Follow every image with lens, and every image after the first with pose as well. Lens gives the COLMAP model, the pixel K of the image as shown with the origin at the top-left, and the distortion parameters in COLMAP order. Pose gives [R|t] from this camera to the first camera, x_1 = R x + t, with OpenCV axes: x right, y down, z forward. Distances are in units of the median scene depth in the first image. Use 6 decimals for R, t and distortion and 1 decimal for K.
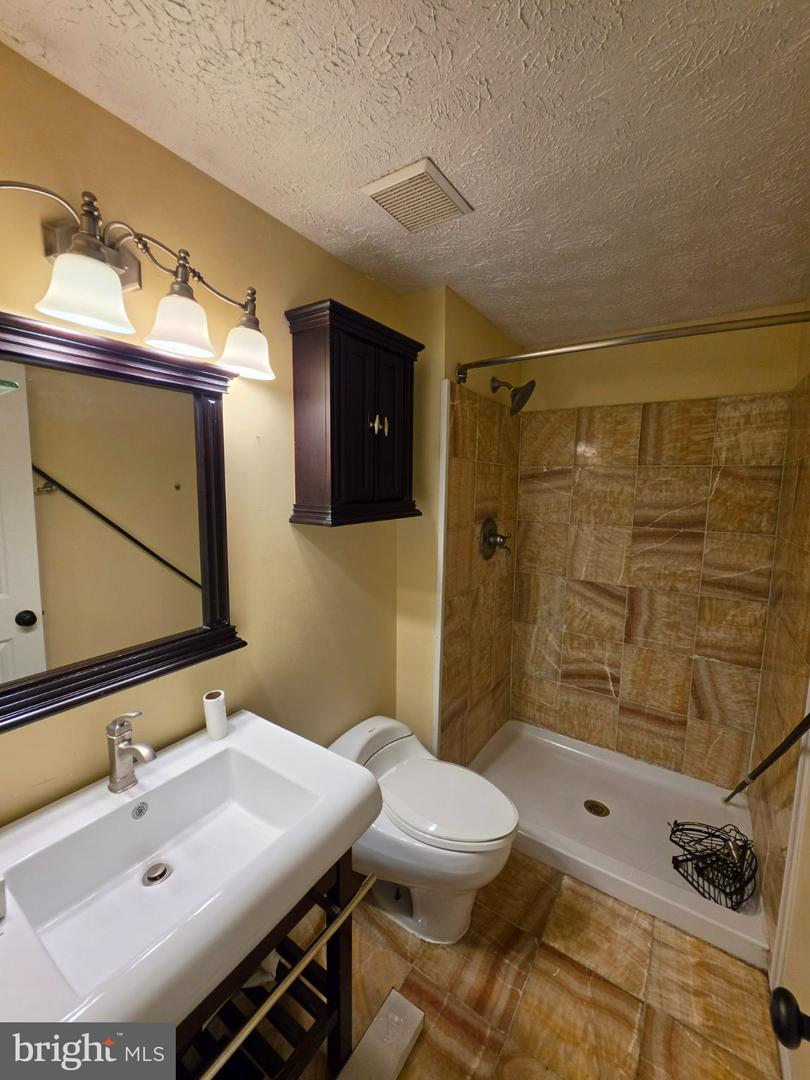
lens RADIAL K [[435.4, 0, 406.2], [0, 435.4, 537.4], [0, 0, 1]] dist [0.000347, -0.000202]
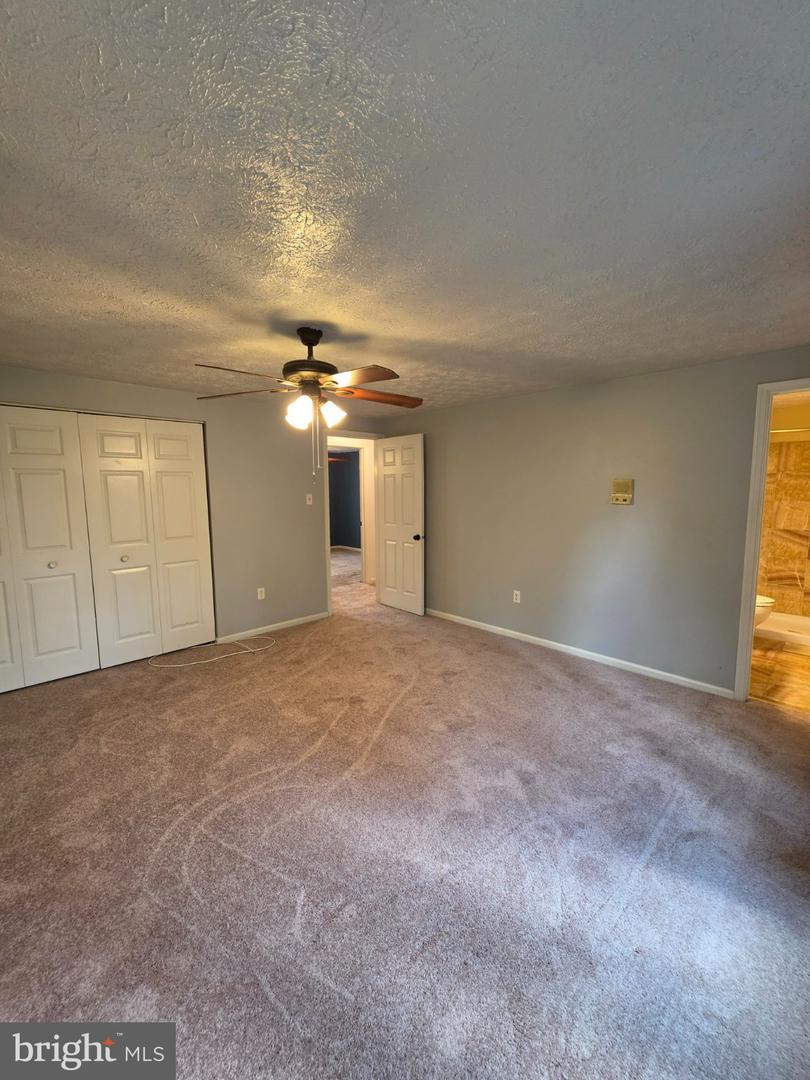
lens RADIAL K [[435.4, 0, 404.0], [0, 435.4, 538.3], [0, 0, 1]] dist [0.000347, -0.000202]
pose [[0.978272, 0.004801, -0.207268, -0.870656], [-0.006501, 0.999951, -0.007521, 0.168049], [0.207222, 0.008705, 0.978255, -1.299696]]
